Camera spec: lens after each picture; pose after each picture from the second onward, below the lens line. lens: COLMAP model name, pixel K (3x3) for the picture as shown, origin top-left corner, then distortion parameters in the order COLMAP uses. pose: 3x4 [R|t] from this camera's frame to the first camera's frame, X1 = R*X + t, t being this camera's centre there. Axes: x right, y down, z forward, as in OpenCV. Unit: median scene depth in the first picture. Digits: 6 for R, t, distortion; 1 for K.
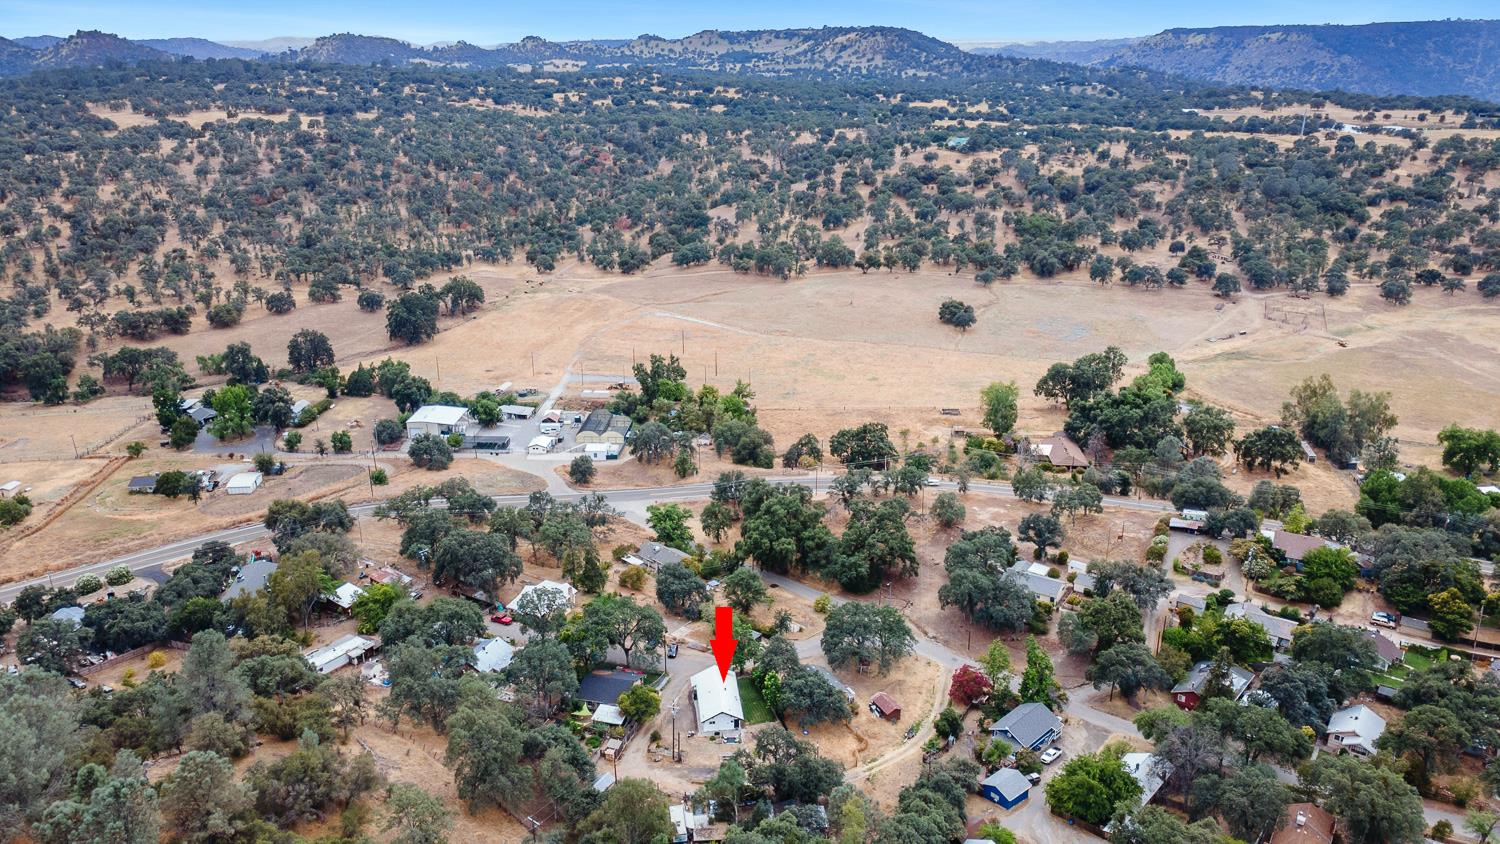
lens RADIAL K [[1102.3, 0, 744.0], [0, 1102.3, 424.3], [0, 0, 1]] dist [0.026778, 0.023723]
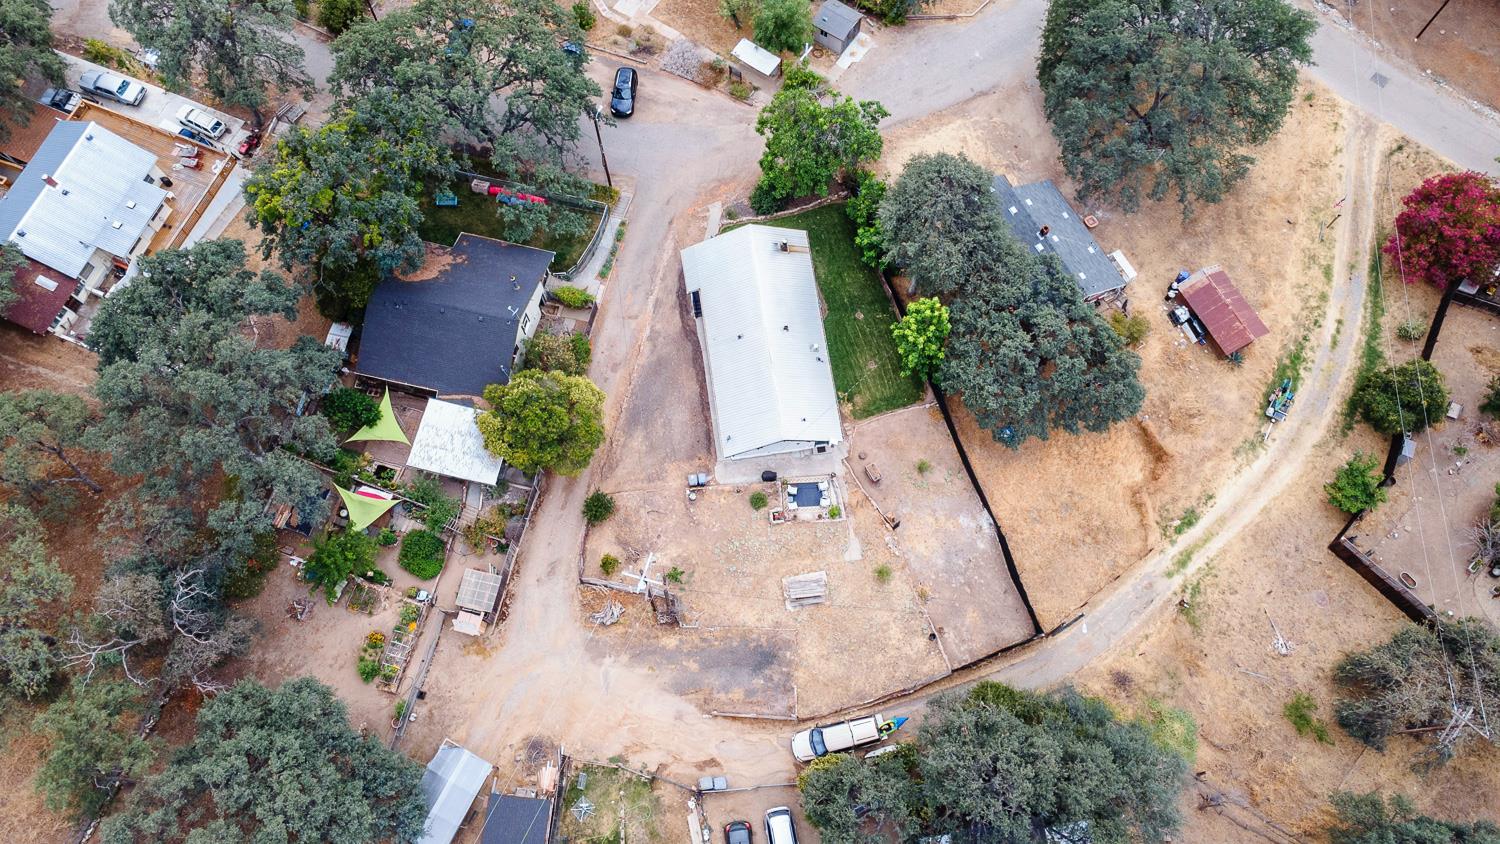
lens RADIAL K [[1102.3, 0, 752.3], [0, 1102.3, 417.1], [0, 0, 1]] dist [0.026778, 0.023723]
pose [[0.999518, -0.029463, 0.009806, -0.014903], [0.011441, 0.643003, 0.765779, -0.003264], [-0.028868, -0.765297, 0.643030, 0.358005]]
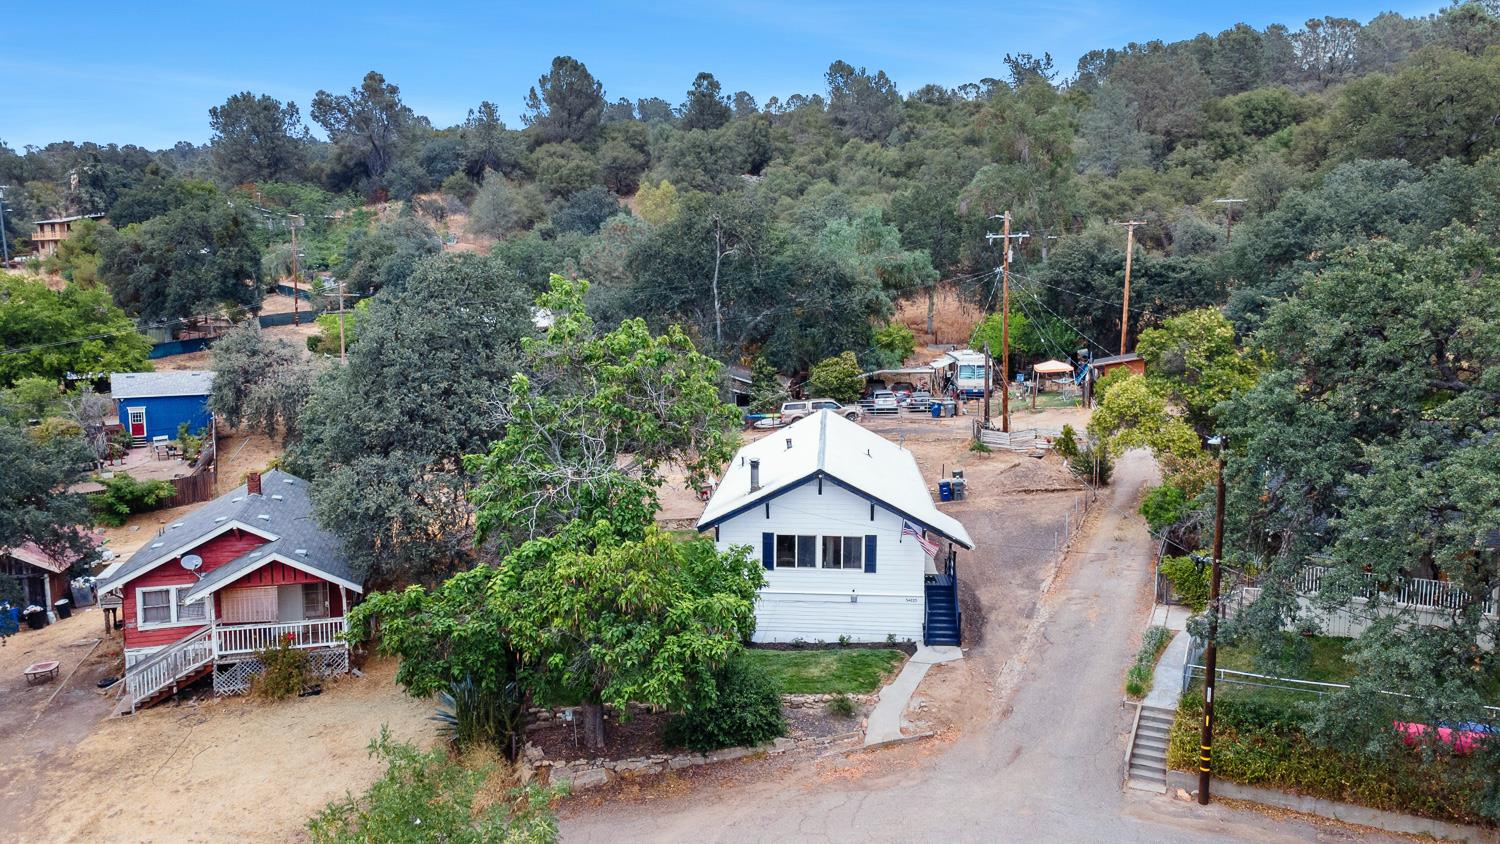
lens RADIAL K [[1102.3, 0, 746.4], [0, 1102.3, 422.5], [0, 0, 1]] dist [0.026778, 0.023723]
pose [[-0.981616, -0.026166, 0.189064, -0.022351], [0.065593, 0.883980, 0.462901, 0.067132], [-0.179242, 0.466792, -0.866012, 0.555855]]
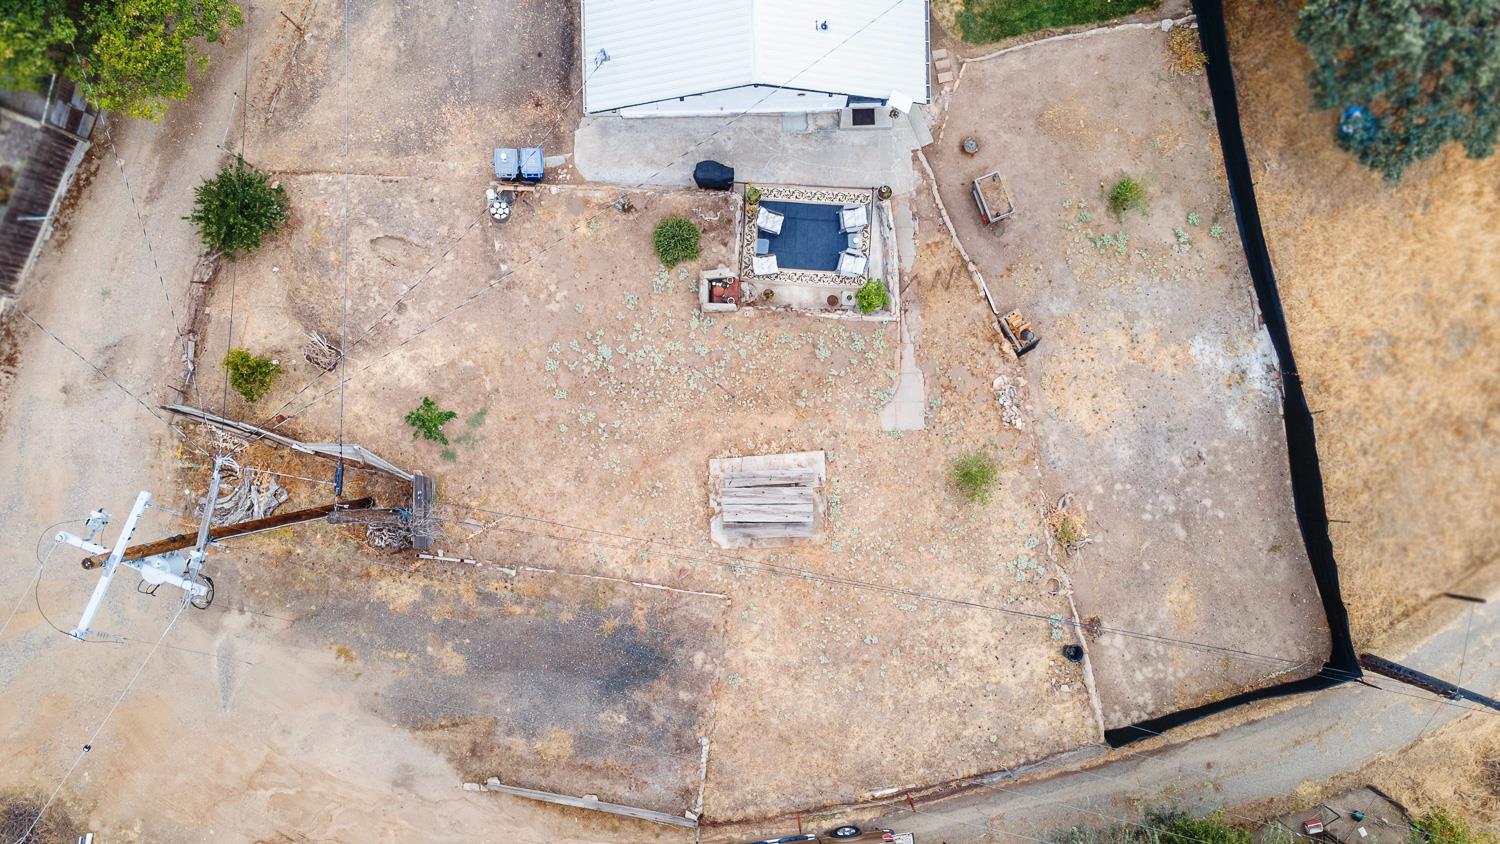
lens RADIAL K [[1102.3, 0, 750.3], [0, 1102.3, 450.9], [0, 0, 1]] dist [0.026778, 0.023723]
pose [[0.995953, 0.088883, -0.013353, -0.006844], [-0.017296, 0.335310, 0.941949, 0.074988], [0.088201, -0.937906, 0.335490, 0.421704]]
